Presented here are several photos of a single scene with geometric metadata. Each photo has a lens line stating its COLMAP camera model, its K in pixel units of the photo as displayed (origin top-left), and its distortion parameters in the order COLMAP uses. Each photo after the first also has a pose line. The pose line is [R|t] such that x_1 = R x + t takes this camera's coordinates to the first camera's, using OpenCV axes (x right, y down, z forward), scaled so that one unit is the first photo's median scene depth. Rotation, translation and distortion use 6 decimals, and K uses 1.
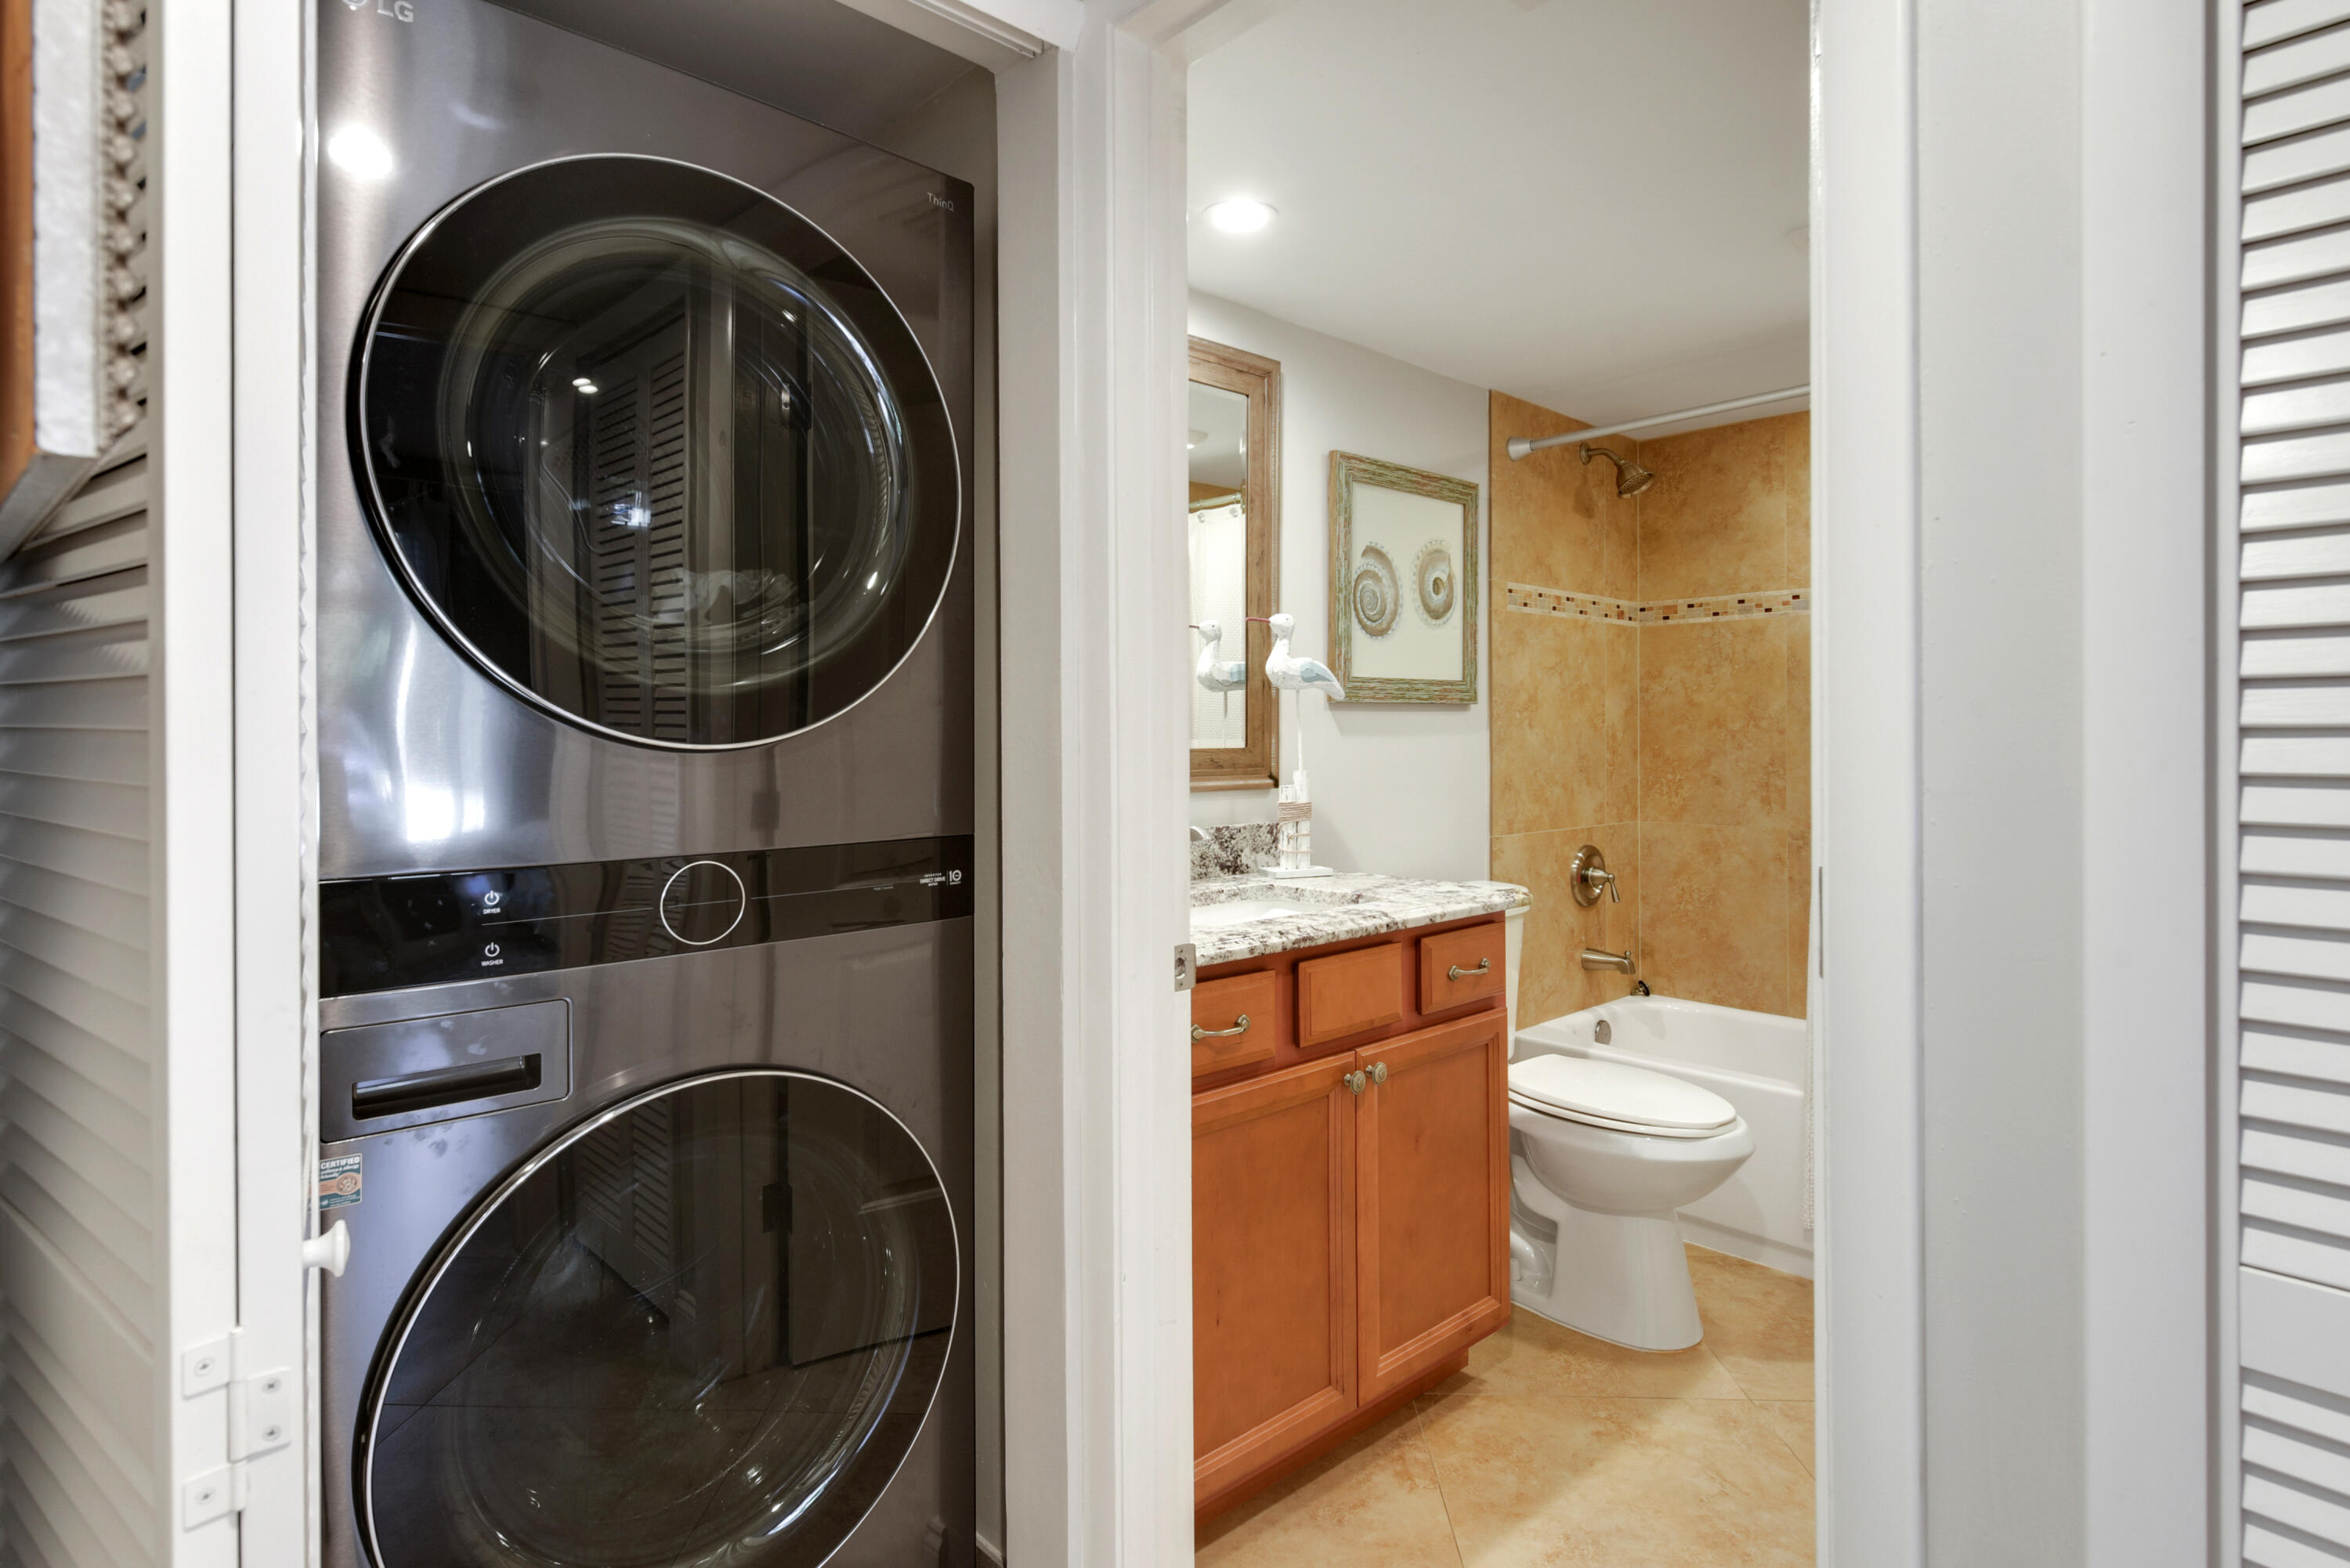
lens RADIAL K [[1223.3, 0, 1185.8], [0, 1223.3, 732.2], [0, 0, 1]] dist [0.002306, -0.000104]
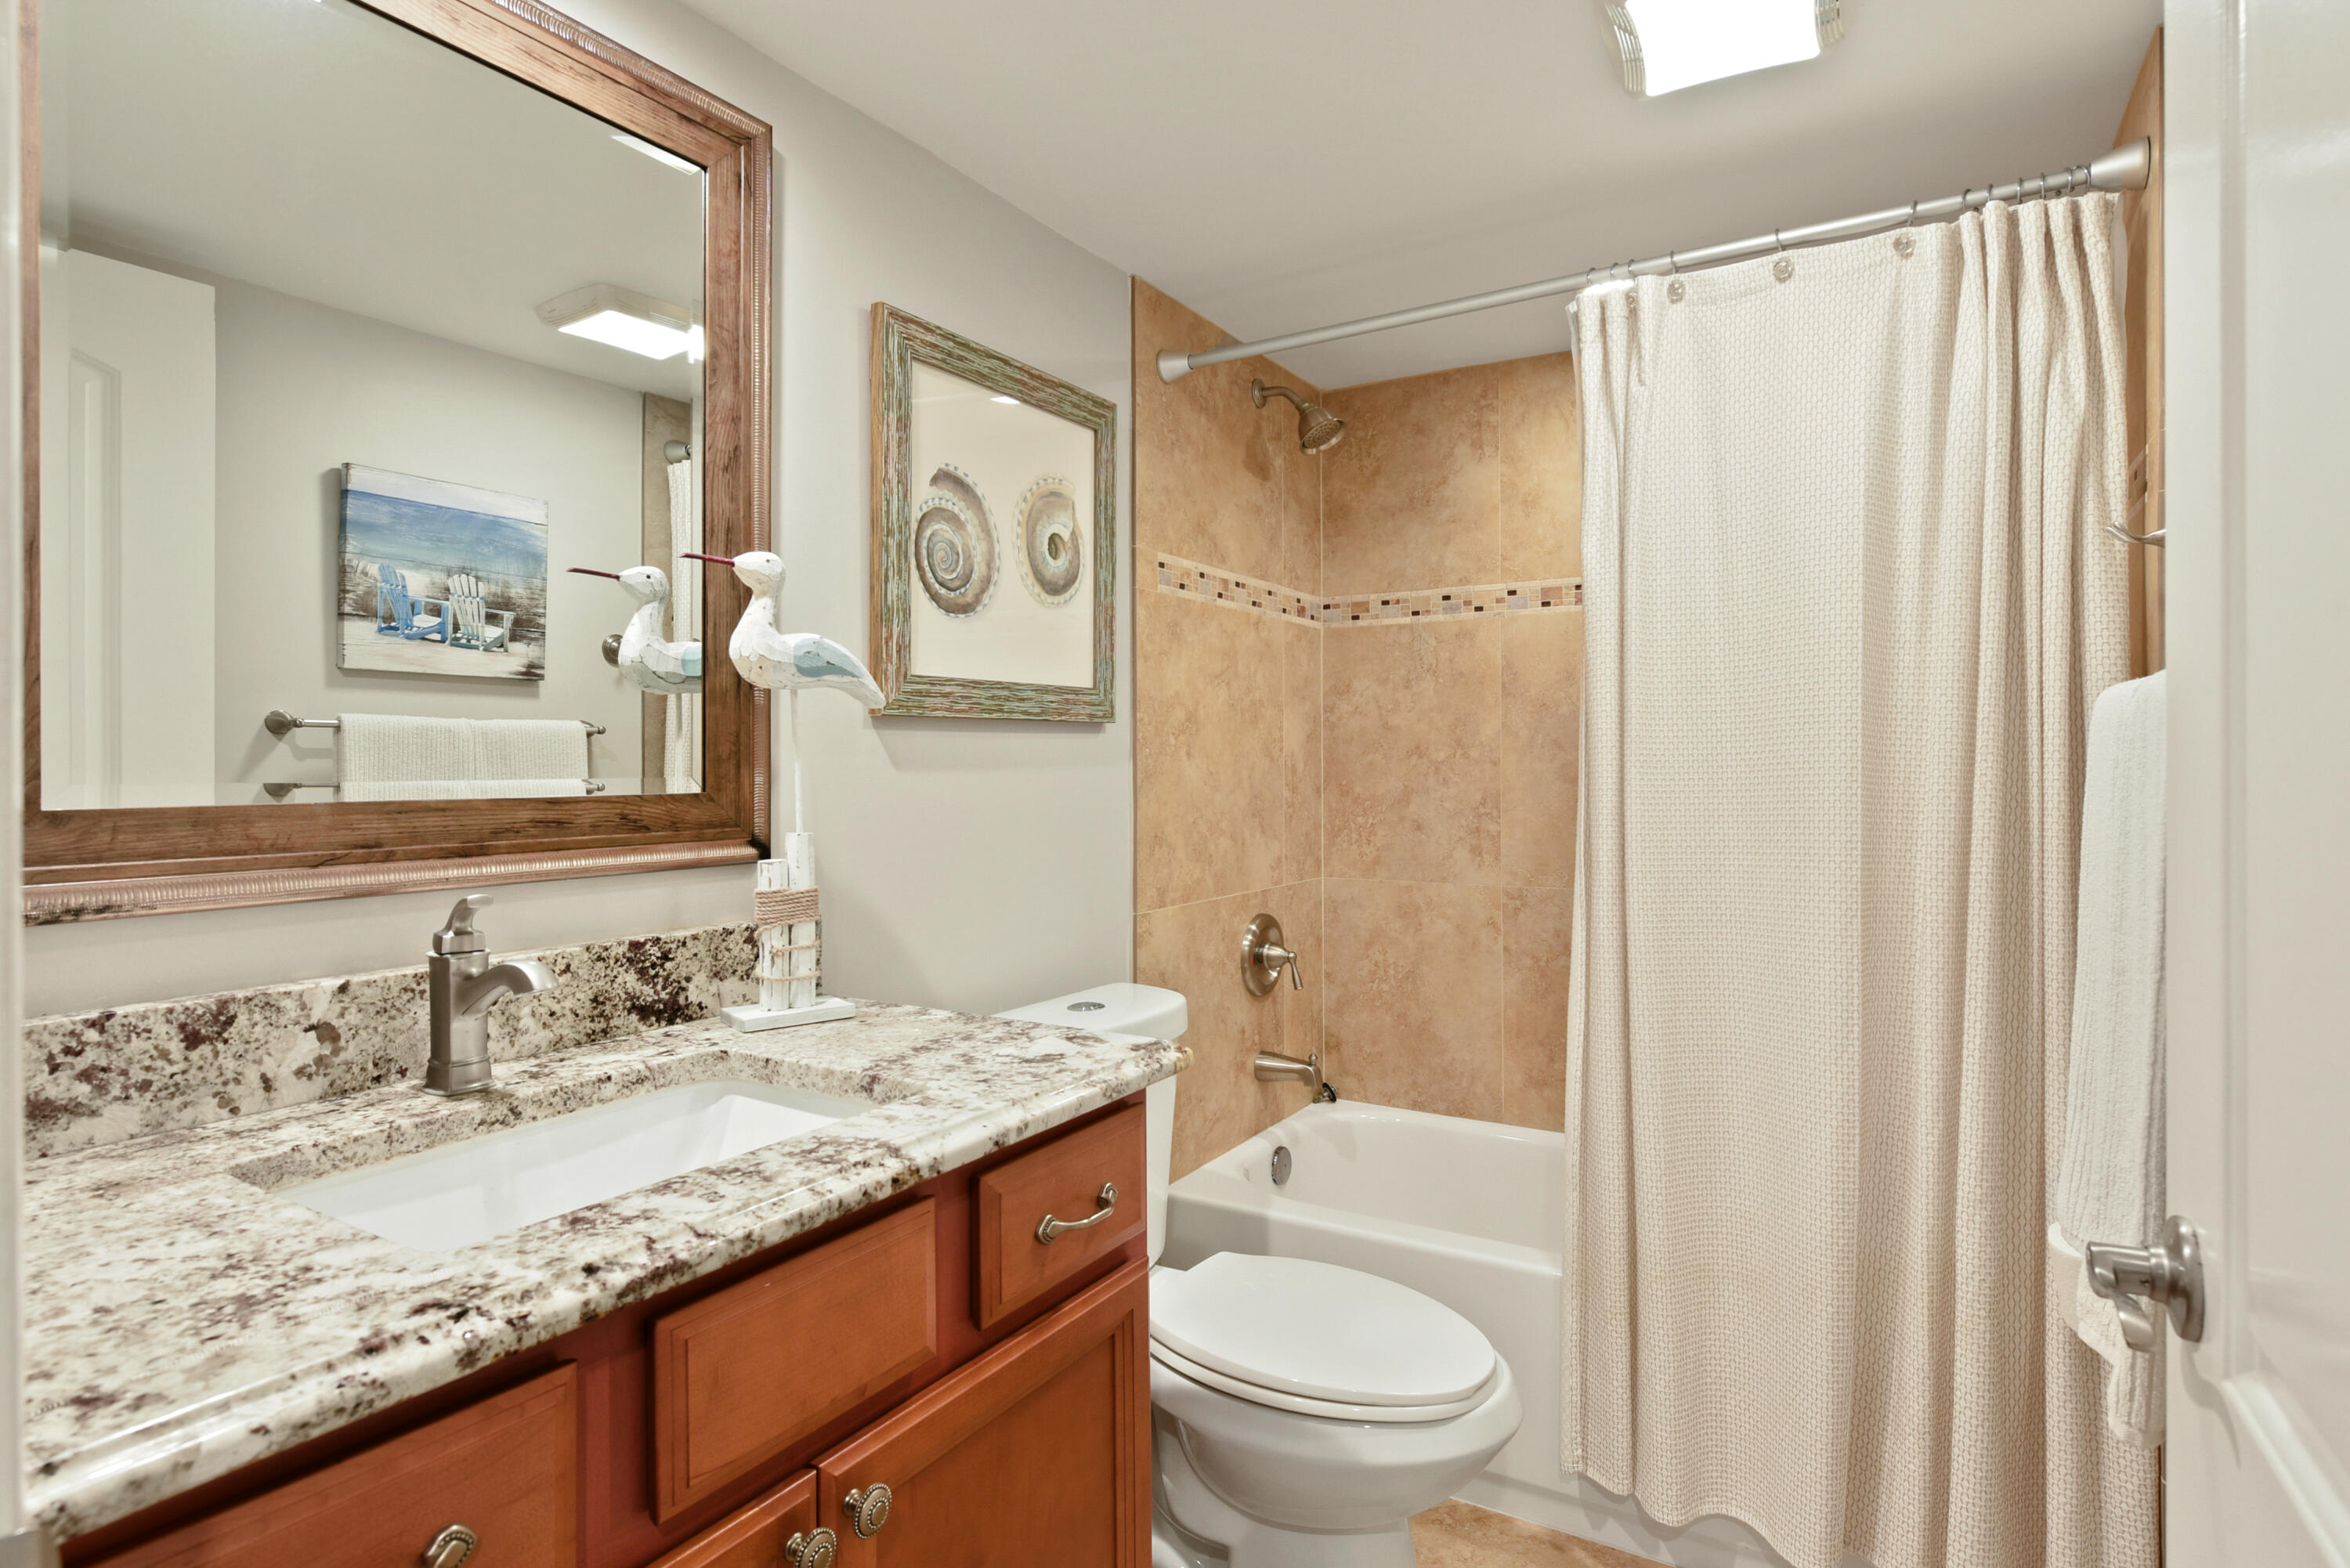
lens RADIAL K [[1211.9, 0, 1211.7], [0, 1211.9, 751.0], [0, 0, 1]] dist [0.001137, -0.000165]
pose [[0.957262, 0.002502, 0.289210, 0.088969], [-0.000075, 0.999965, -0.008402, -0.001529], [-0.289221, 0.008021, 0.957229, 0.316073]]
